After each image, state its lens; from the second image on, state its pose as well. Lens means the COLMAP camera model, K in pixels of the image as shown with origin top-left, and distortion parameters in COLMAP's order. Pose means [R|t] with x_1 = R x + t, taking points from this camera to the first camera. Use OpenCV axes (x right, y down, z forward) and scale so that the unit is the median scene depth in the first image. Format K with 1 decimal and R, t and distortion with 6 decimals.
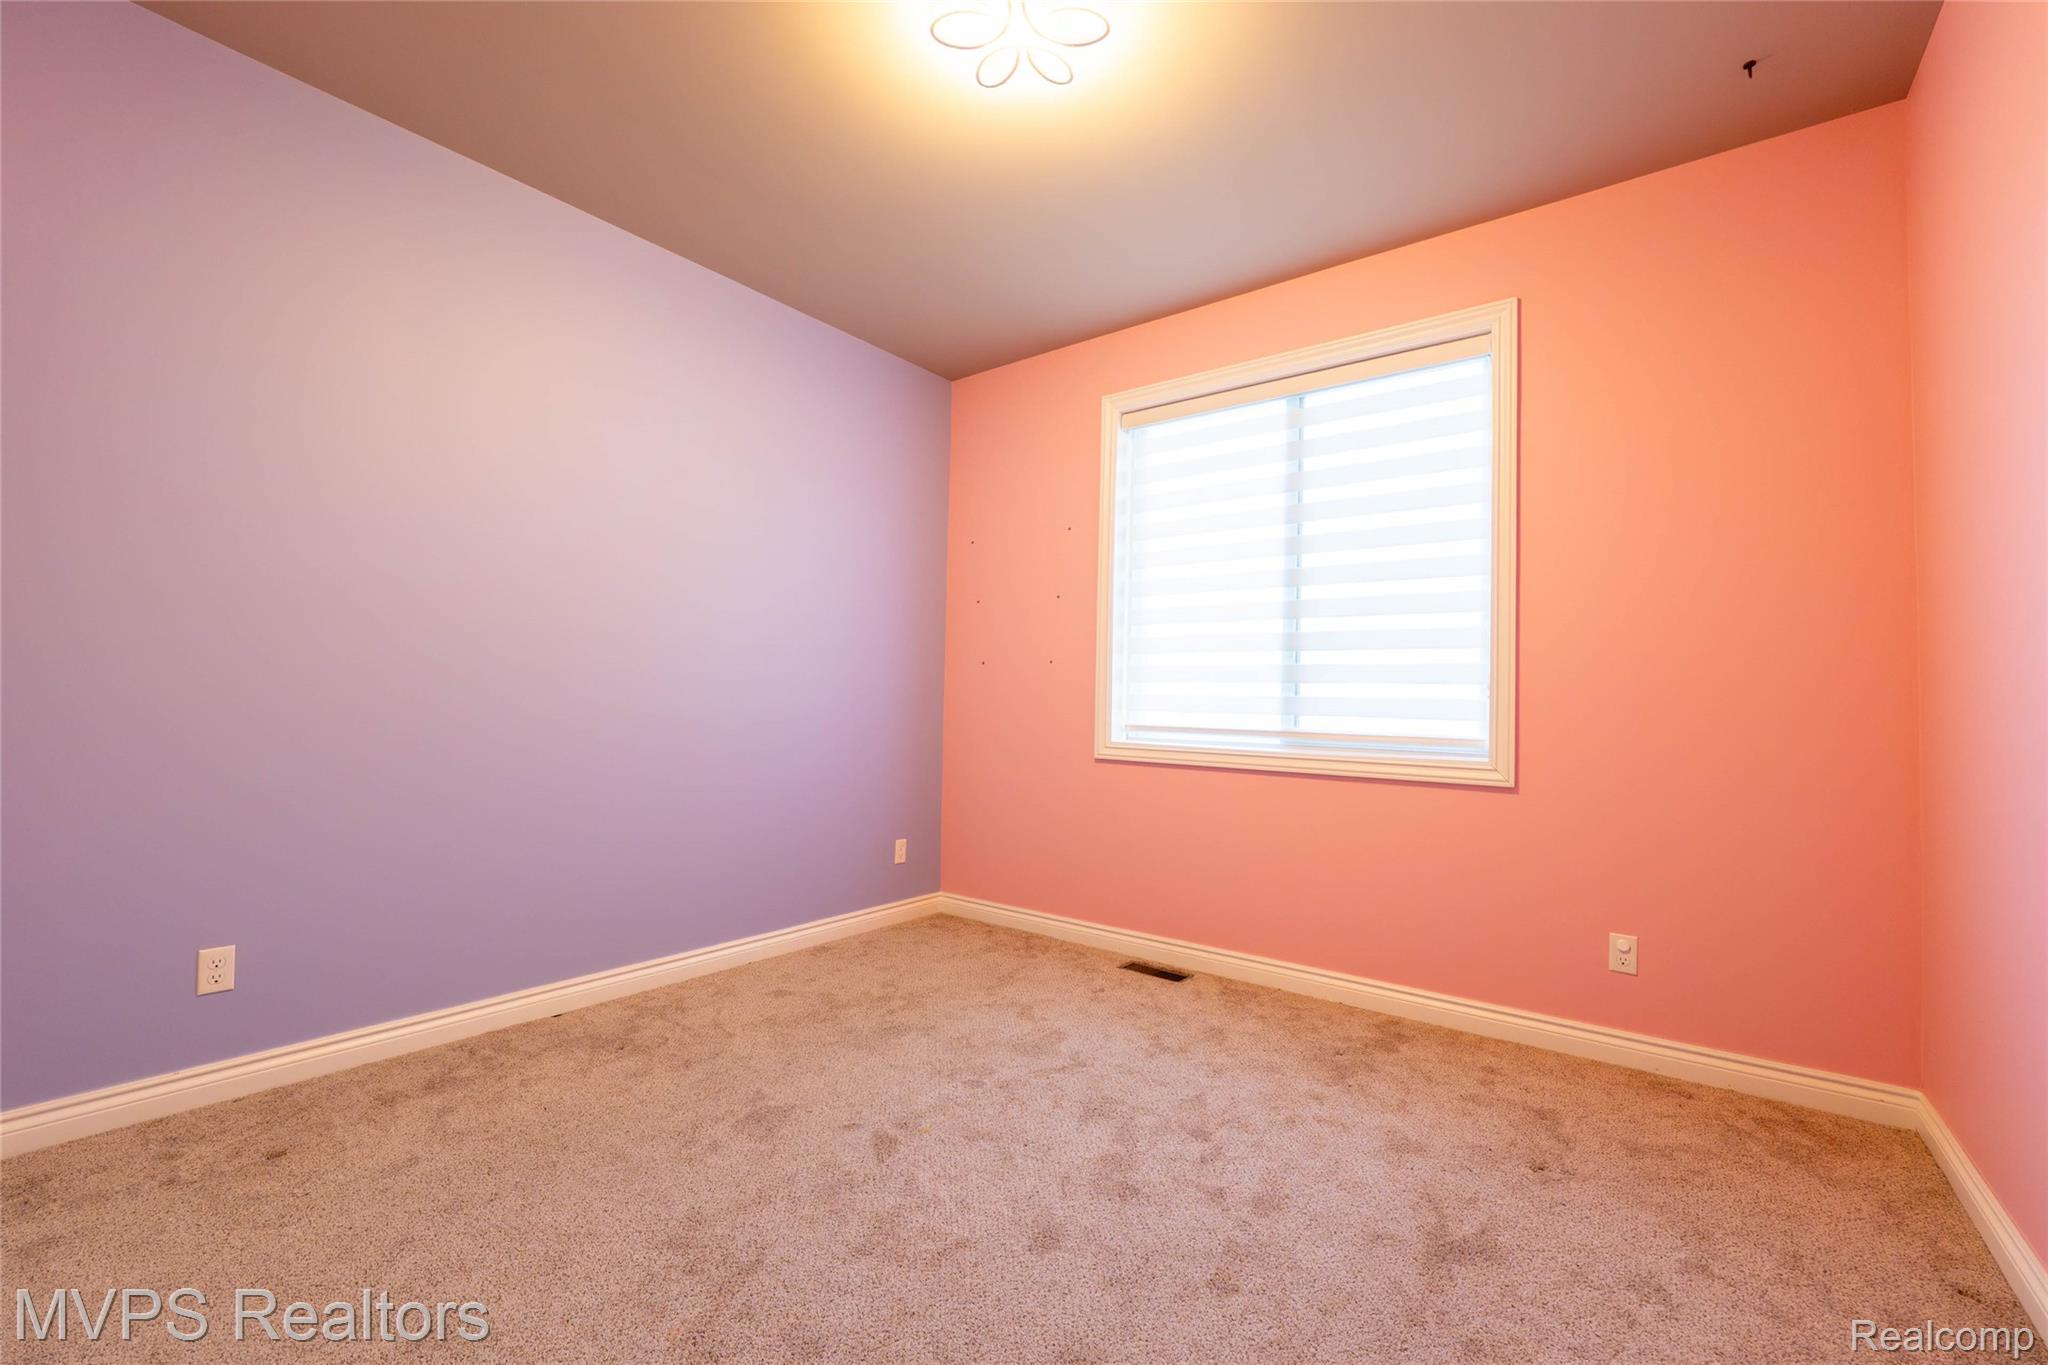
lens RADIAL K [[829.5, 0, 1024.0], [0, 829.5, 682.5], [0, 0, 1]] dist [-0.016097, 0.000000]
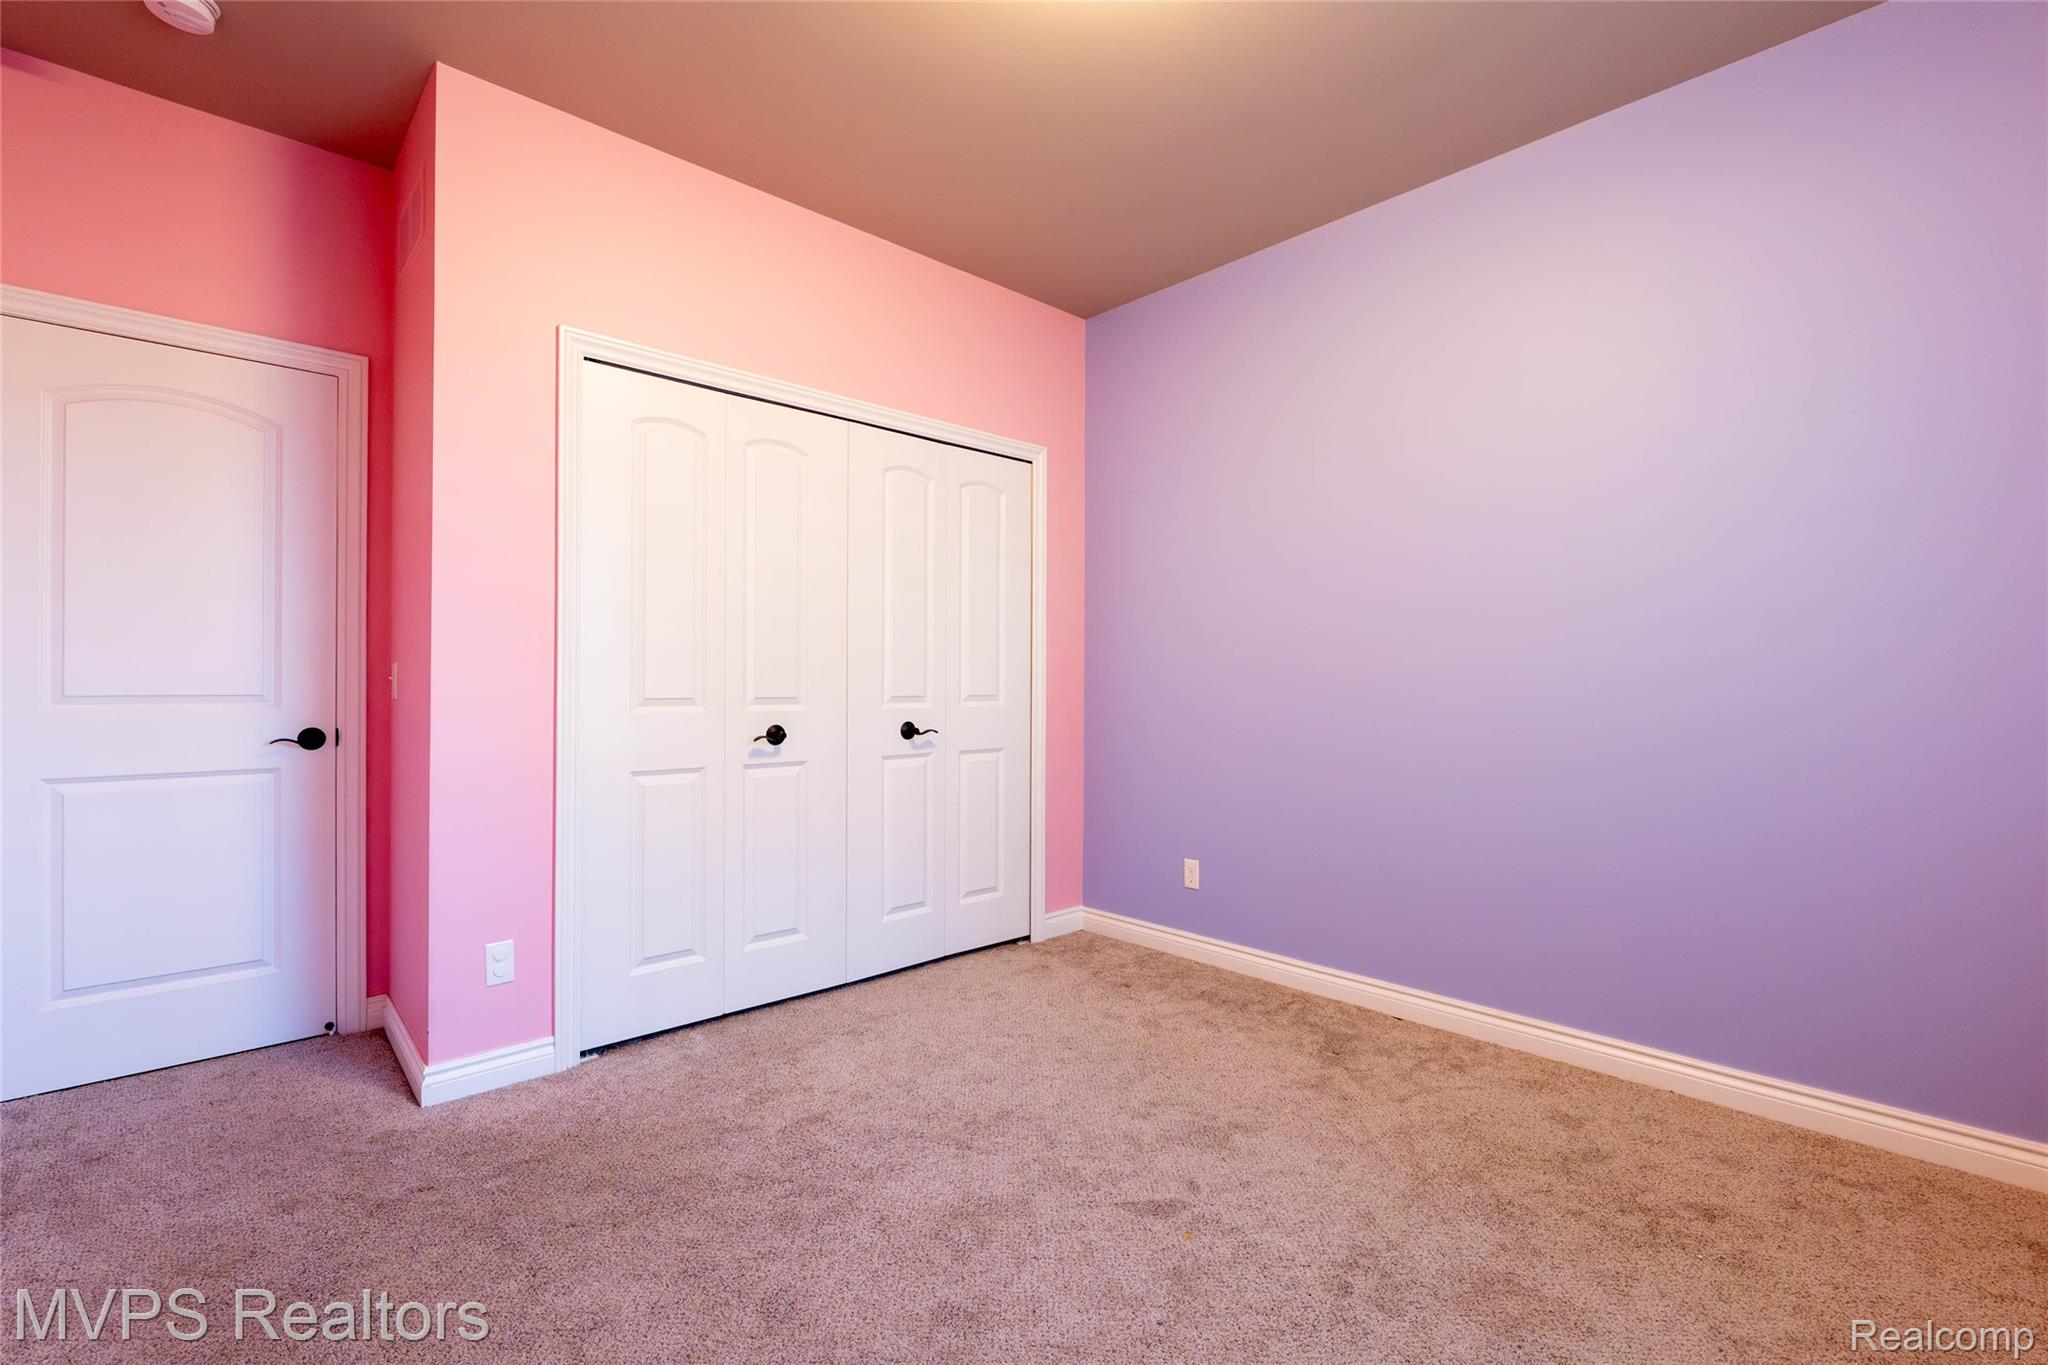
lens RADIAL K [[924.2, 0, 1024.0], [0, 924.2, 682.5], [0, 0, 1]] dist [-0.000961, -0.000145]
pose [[-0.140899, -0.014188, -0.989922, 0.782985], [0.010339, 0.999822, -0.015801, 0.028533], [0.989970, -0.012461, -0.140727, 0.977560]]
